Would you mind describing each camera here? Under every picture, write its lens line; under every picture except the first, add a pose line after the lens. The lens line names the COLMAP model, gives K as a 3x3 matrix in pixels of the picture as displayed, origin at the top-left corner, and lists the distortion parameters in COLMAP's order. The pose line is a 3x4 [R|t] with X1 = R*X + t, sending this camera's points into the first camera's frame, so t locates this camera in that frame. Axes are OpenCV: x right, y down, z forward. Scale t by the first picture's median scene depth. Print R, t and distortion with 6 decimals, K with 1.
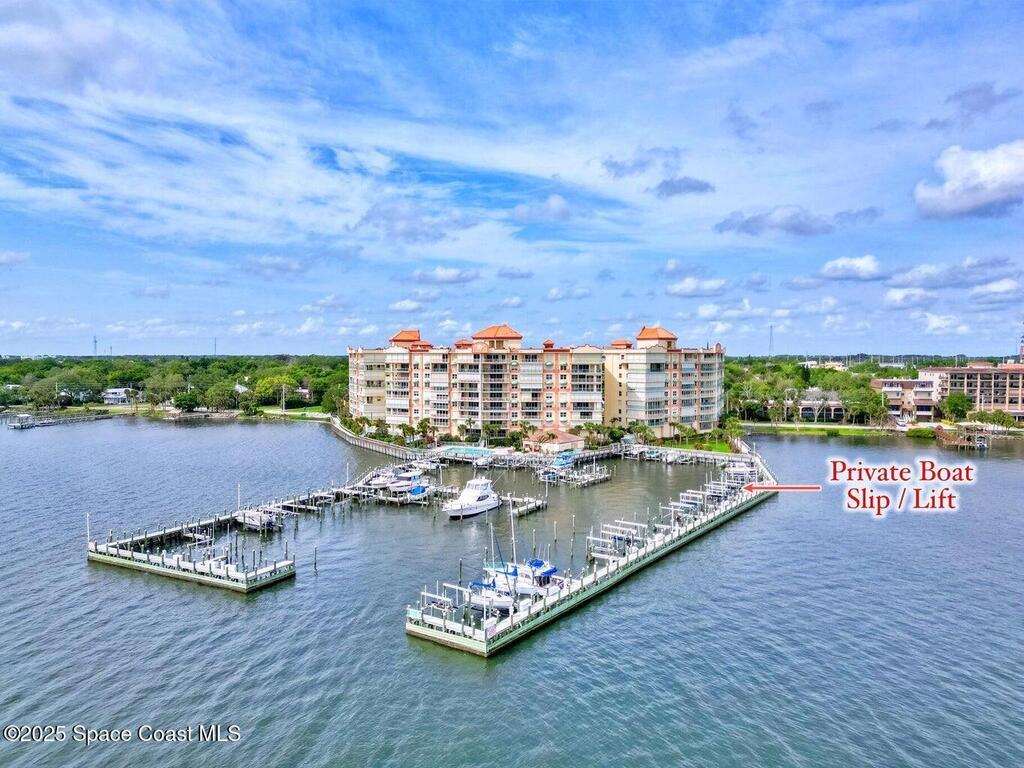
lens RADIAL K [[736.1, 0, 512.0], [0, 736.1, 381.7], [0, 0, 1]] dist [0.033241, -0.011919]
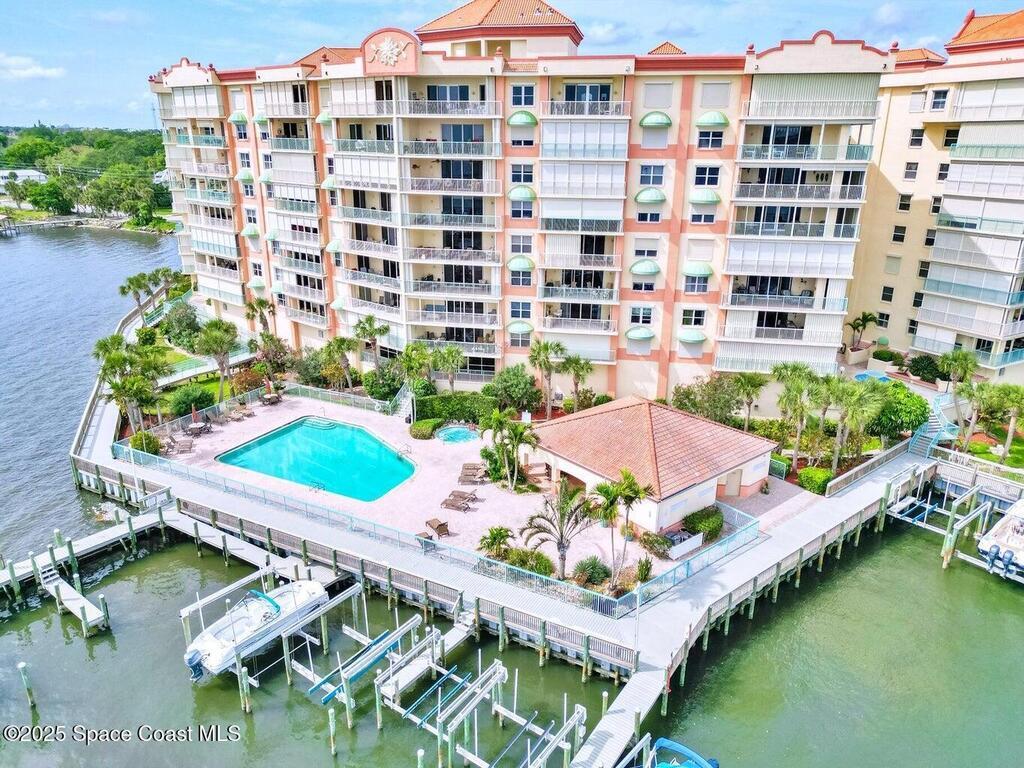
lens RADIAL K [[736.1, 0, 519.8], [0, 736.1, 404.9], [0, 0, 1]] dist [0.033241, -0.011919]
pose [[0.986095, 0.066050, -0.152491, 0.049638], [-0.015332, 0.949867, 0.312279, -0.010245], [0.165472, -0.305599, 0.937672, 0.717540]]
